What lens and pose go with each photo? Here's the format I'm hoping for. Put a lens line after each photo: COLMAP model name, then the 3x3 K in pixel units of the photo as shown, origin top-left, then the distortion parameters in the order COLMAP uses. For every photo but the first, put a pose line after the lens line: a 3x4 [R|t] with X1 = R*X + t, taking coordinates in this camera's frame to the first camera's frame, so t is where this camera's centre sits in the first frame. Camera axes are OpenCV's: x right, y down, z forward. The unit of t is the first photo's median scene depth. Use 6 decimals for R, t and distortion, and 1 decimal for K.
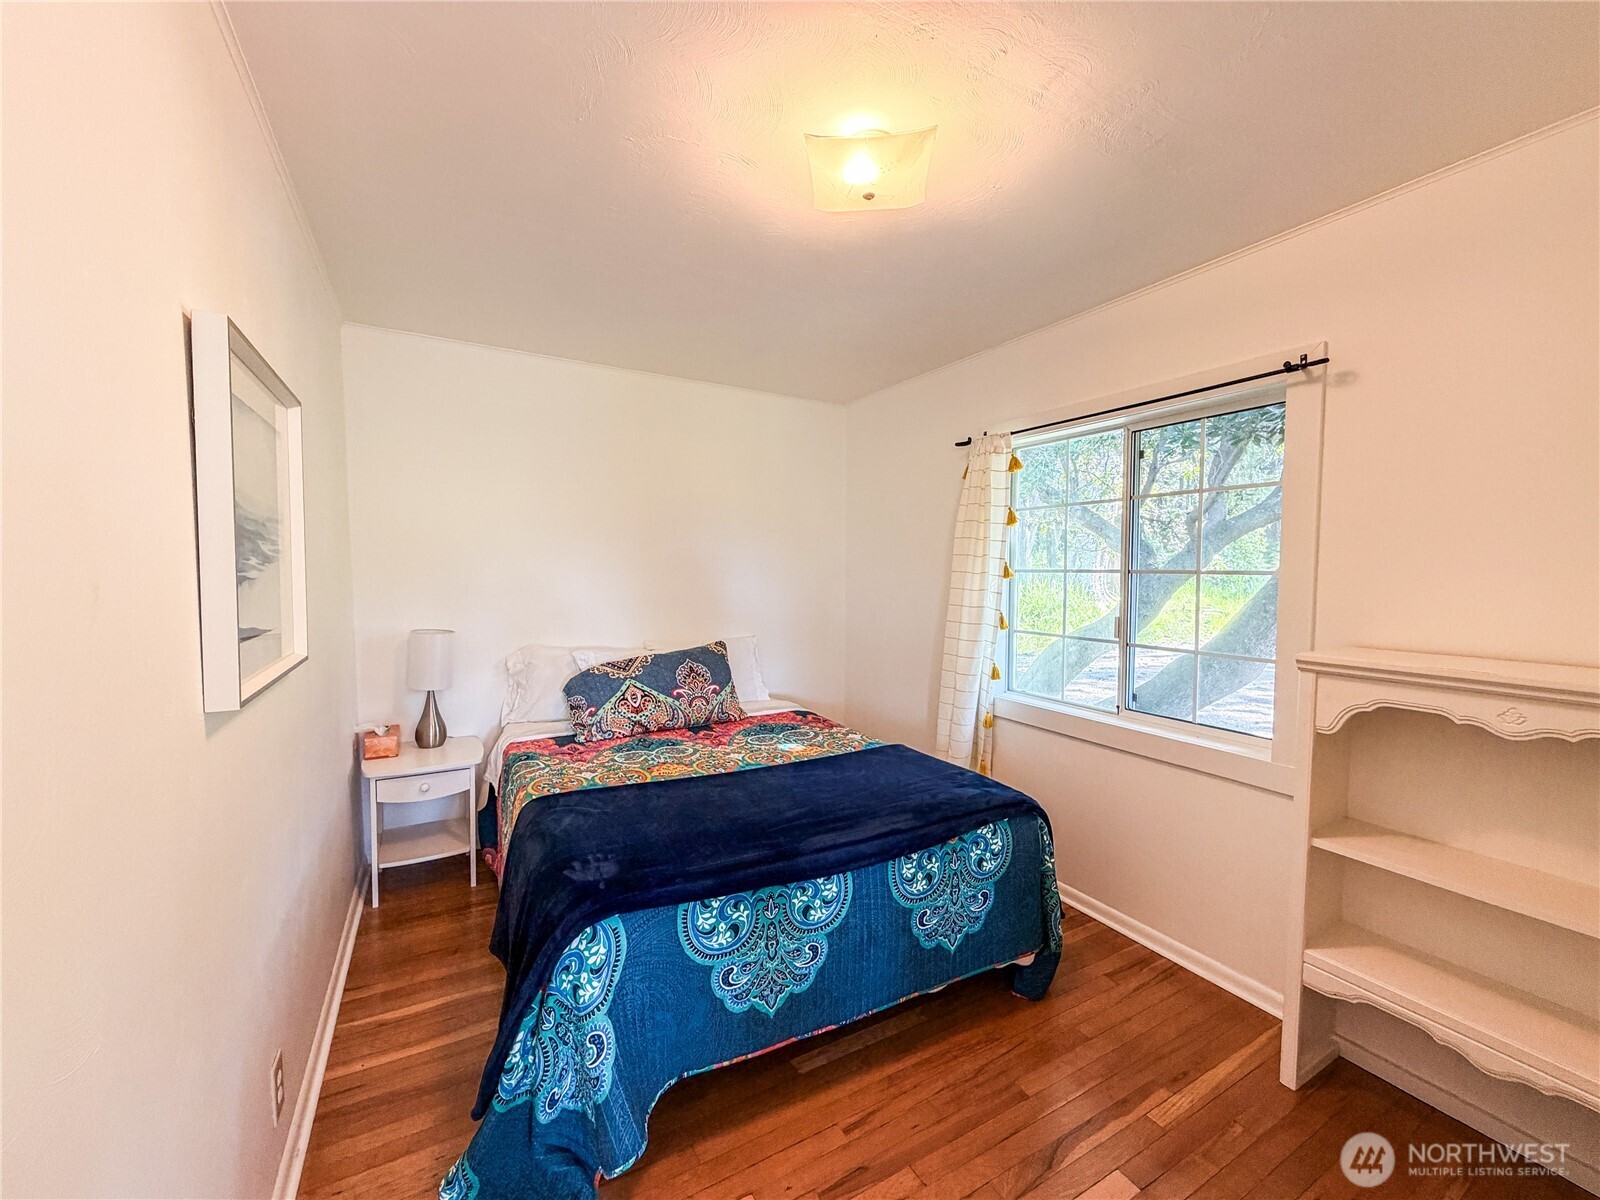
lens RADIAL K [[636.1, 0, 793.0], [0, 636.1, 600.1], [0, 0, 1]] dist [-0.000996, 0.000062]
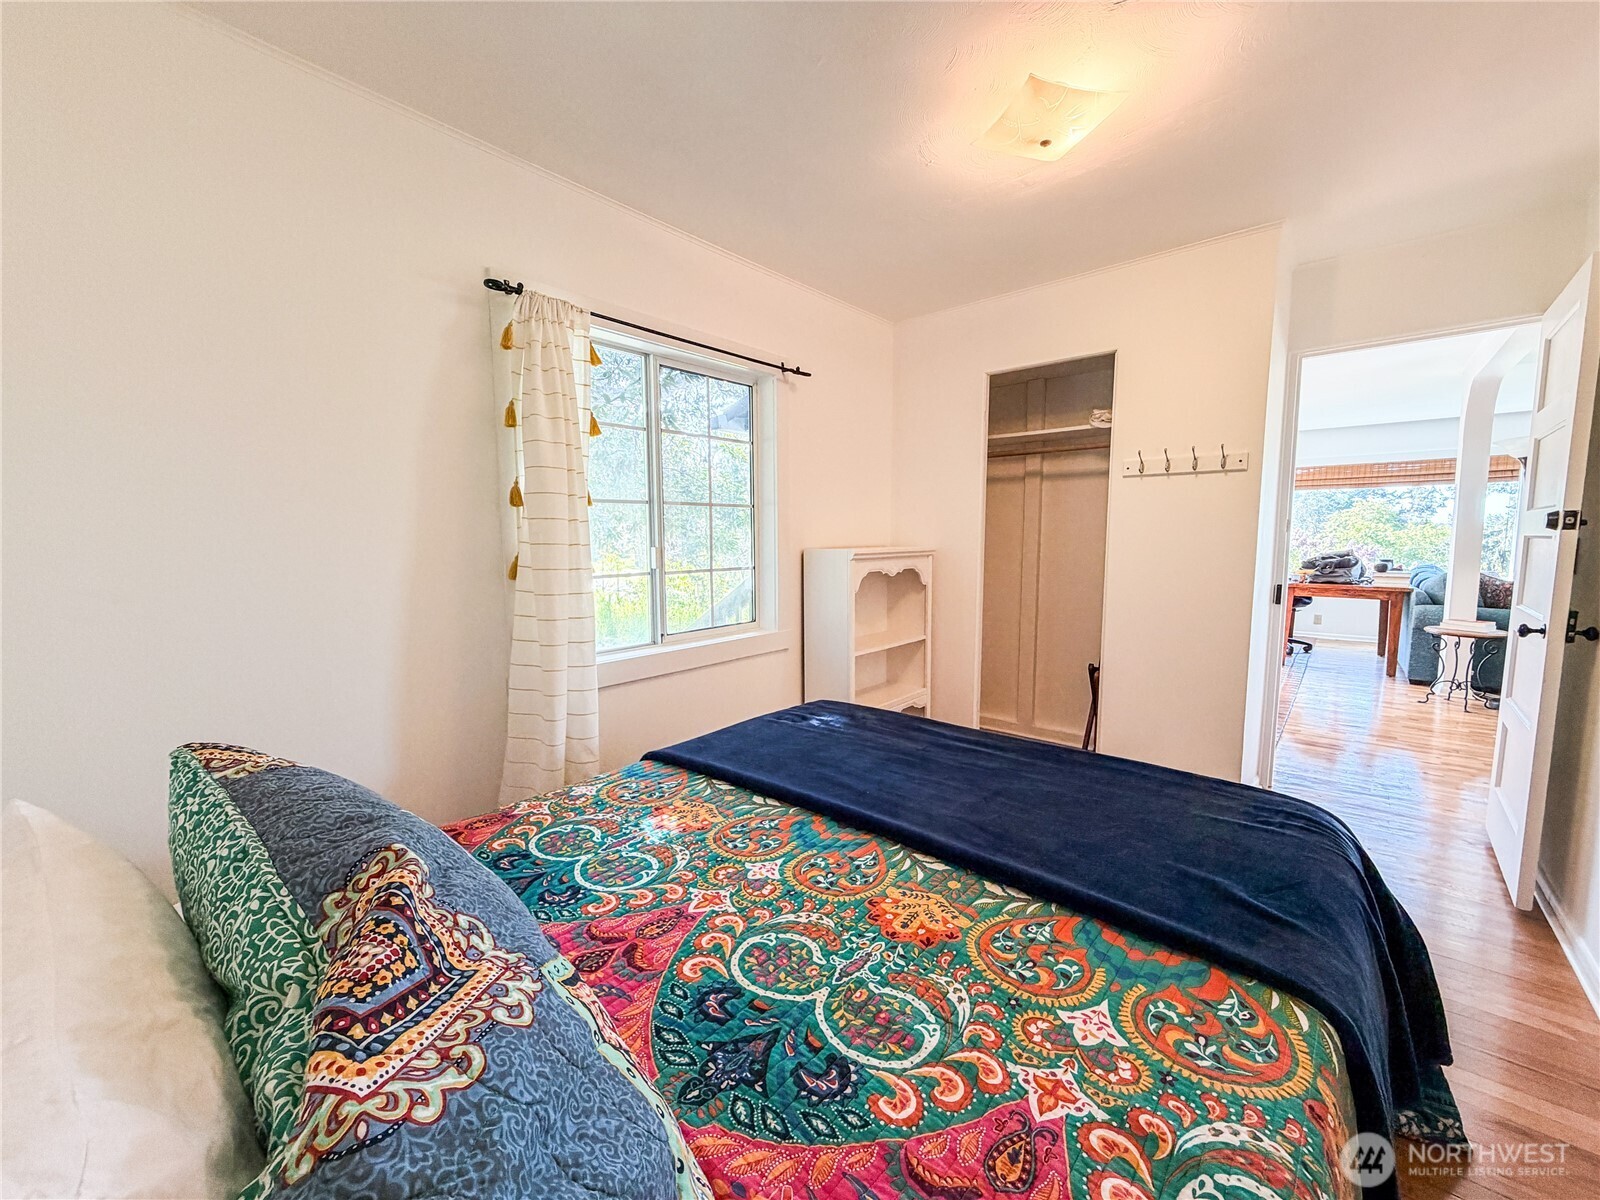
lens RADIAL K [[636.1, 0, 793.0], [0, 636.1, 600.1], [0, 0, 1]] dist [-0.000996, 0.000062]
pose [[-0.346352, -0.099660, 0.932796, -0.478945], [0.052920, 0.990682, 0.125494, -0.005389], [-0.936611, 0.092829, -0.337851, 1.055124]]
